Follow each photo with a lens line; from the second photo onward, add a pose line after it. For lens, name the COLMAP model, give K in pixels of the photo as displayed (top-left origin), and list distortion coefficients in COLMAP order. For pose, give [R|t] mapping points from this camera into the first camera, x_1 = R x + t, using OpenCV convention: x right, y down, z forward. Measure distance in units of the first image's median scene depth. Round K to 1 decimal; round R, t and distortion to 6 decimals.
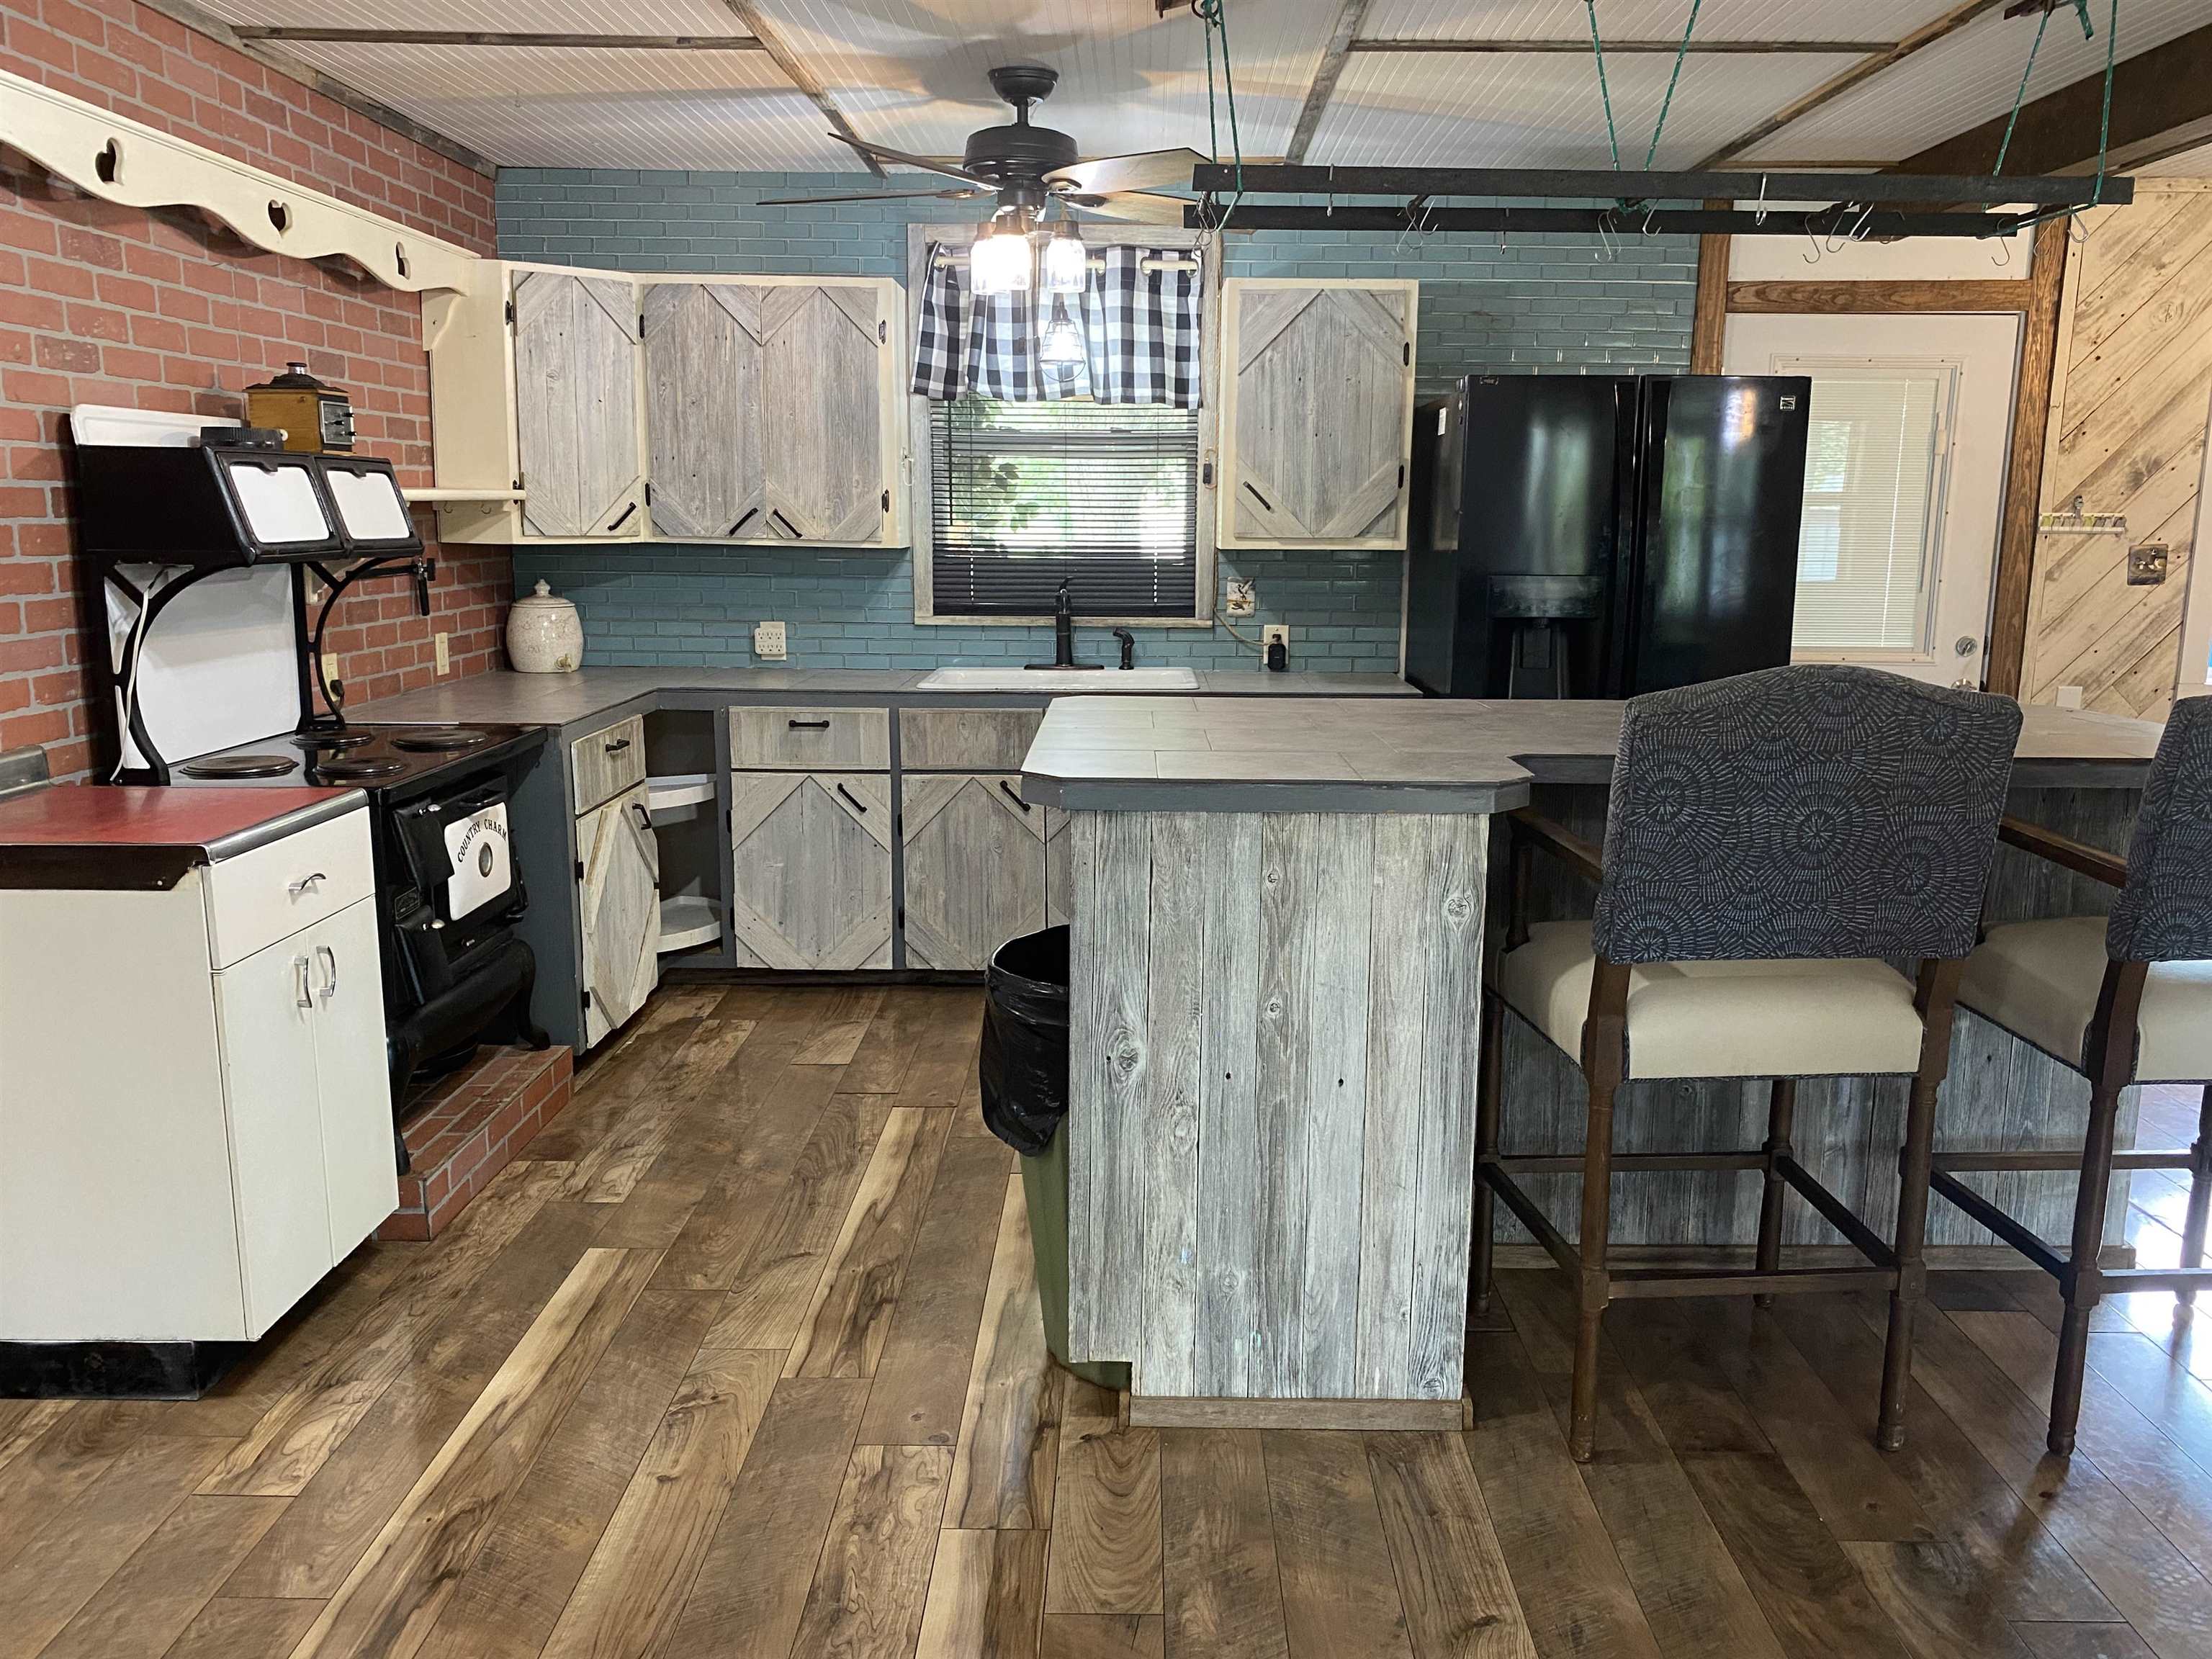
lens RADIAL K [[1660.1, 0, 1091.5], [0, 1660.1, 823.4], [0, 0, 1]] dist [0.065386, -0.075111]
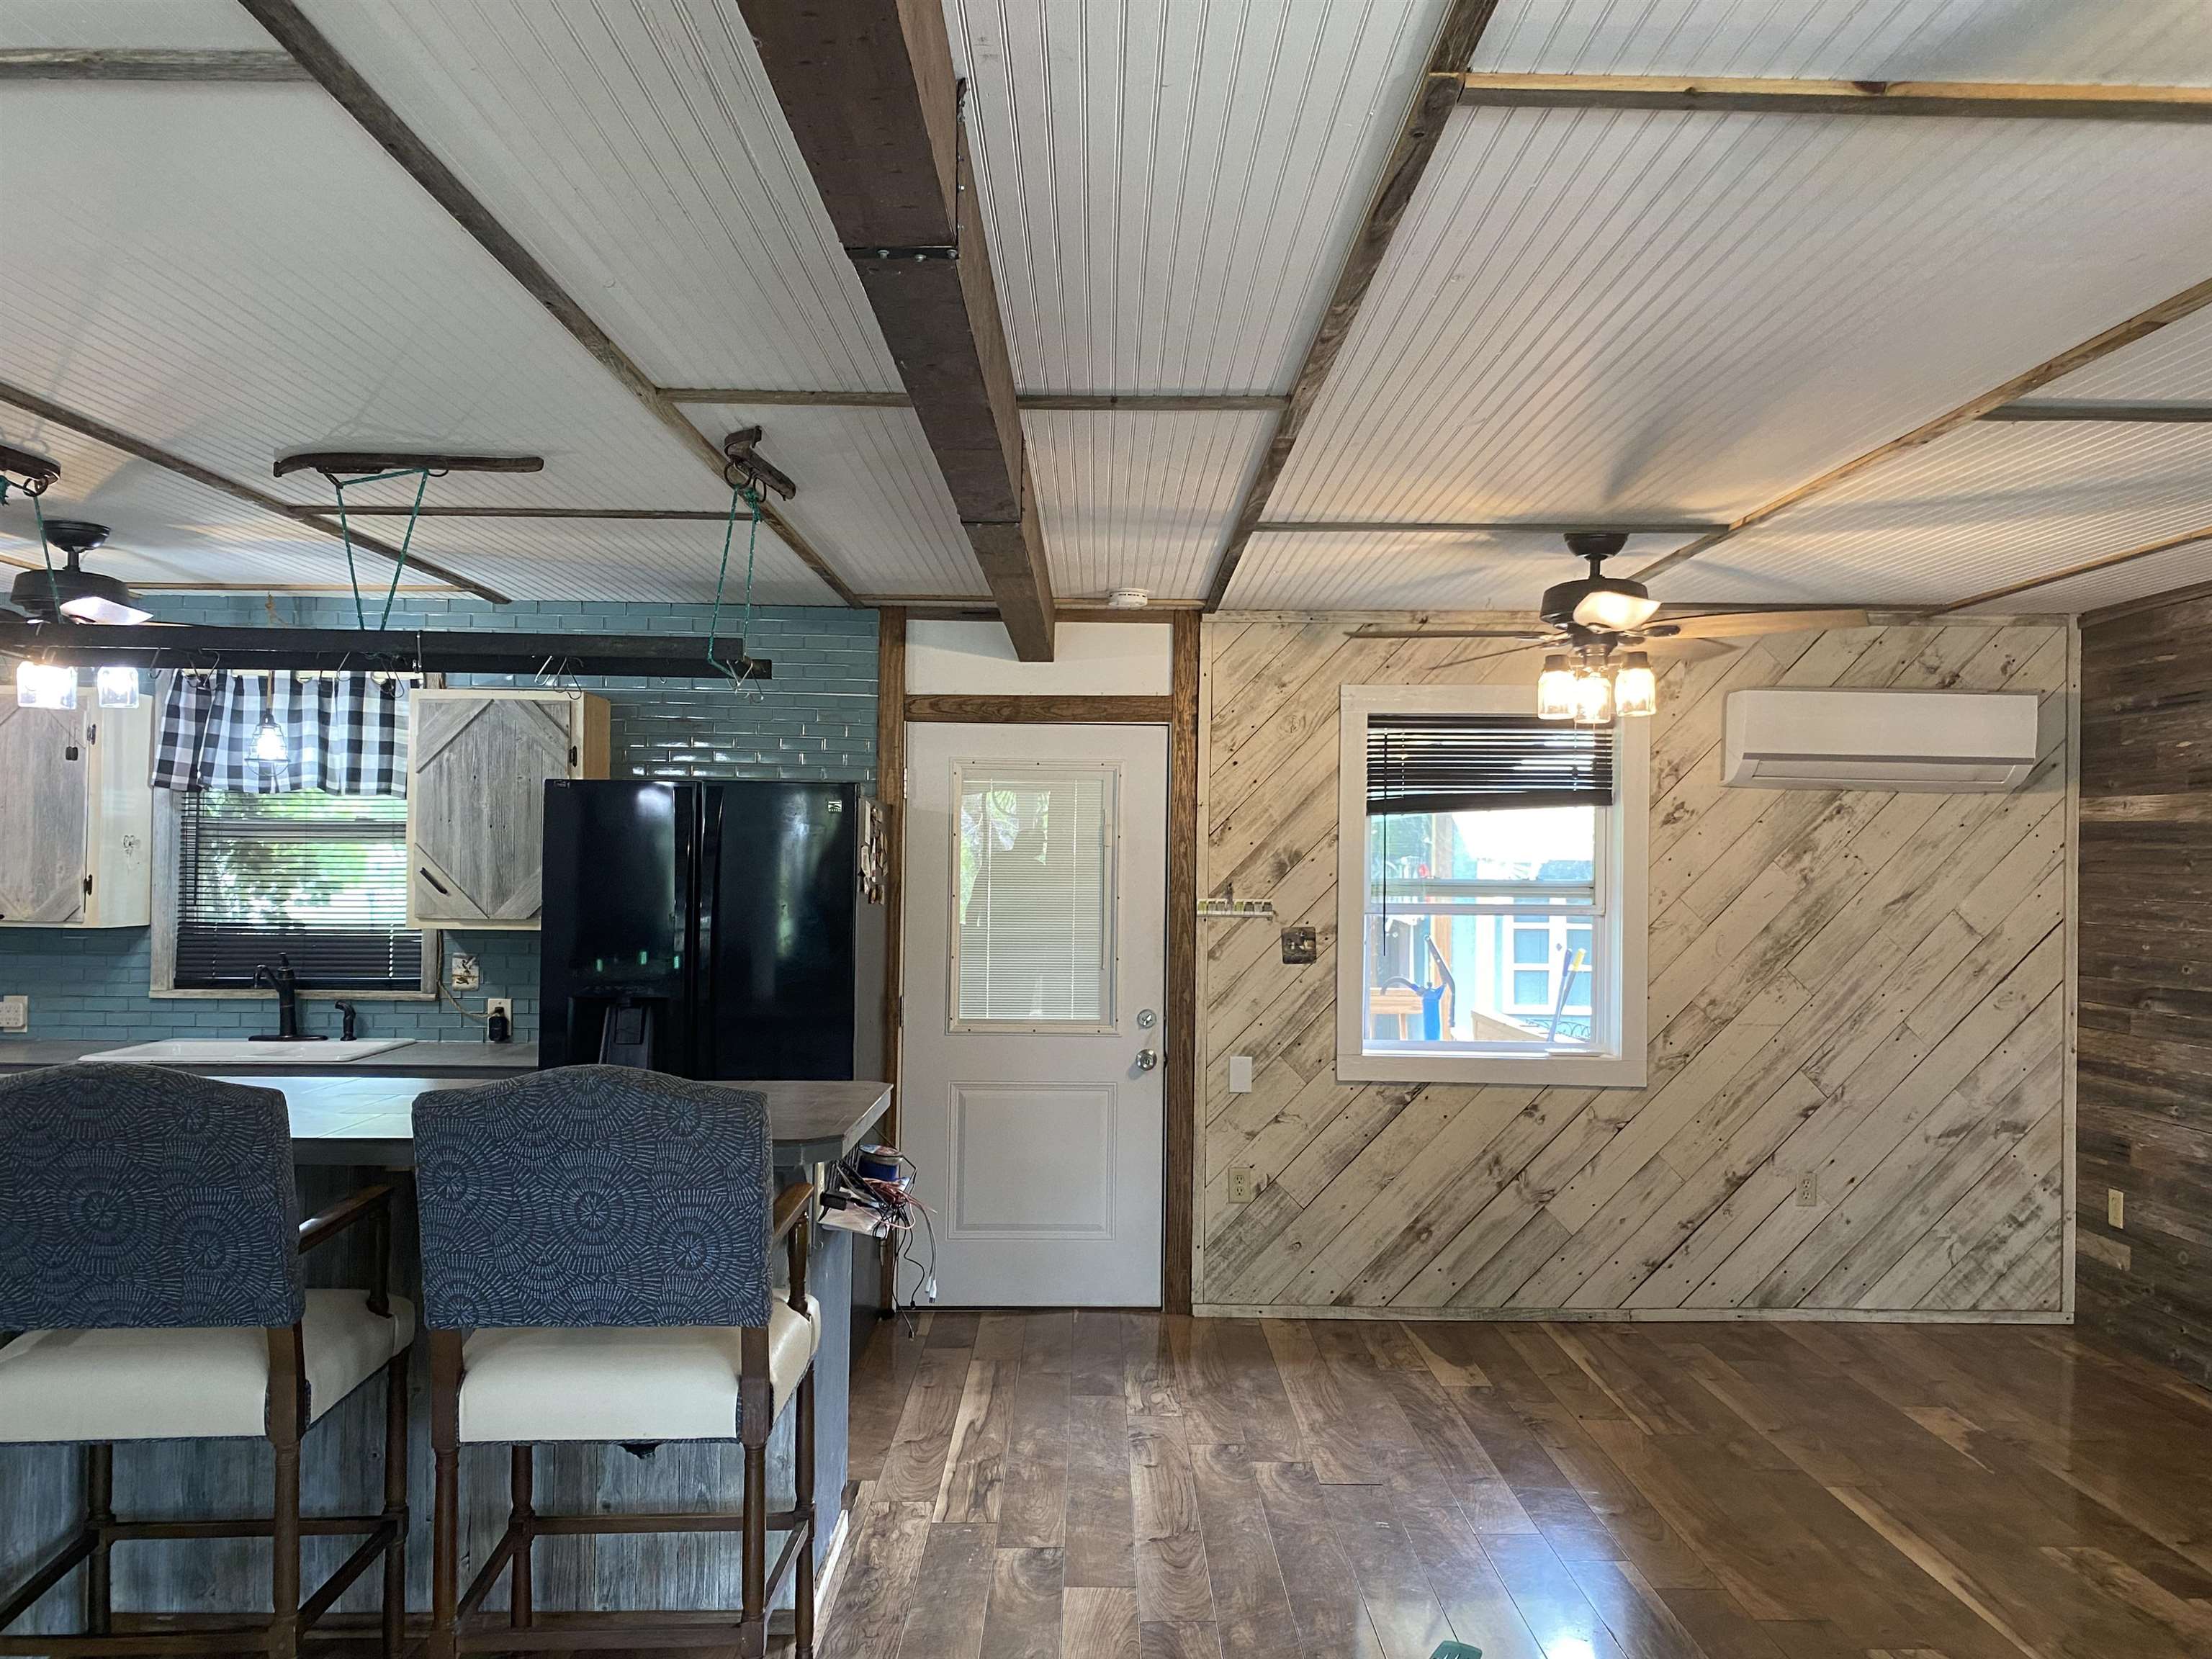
lens RADIAL K [[1605.3, 0, 1106.0], [0, 1605.3, 829.5], [0, 0, 1]] dist [0.040326, -0.064161]
pose [[0.999729, 0.002858, 0.023118, 0.484660], [0.001871, 0.979391, -0.201966, -0.016558], [-0.023219, 0.201954, 0.979120, -0.038261]]
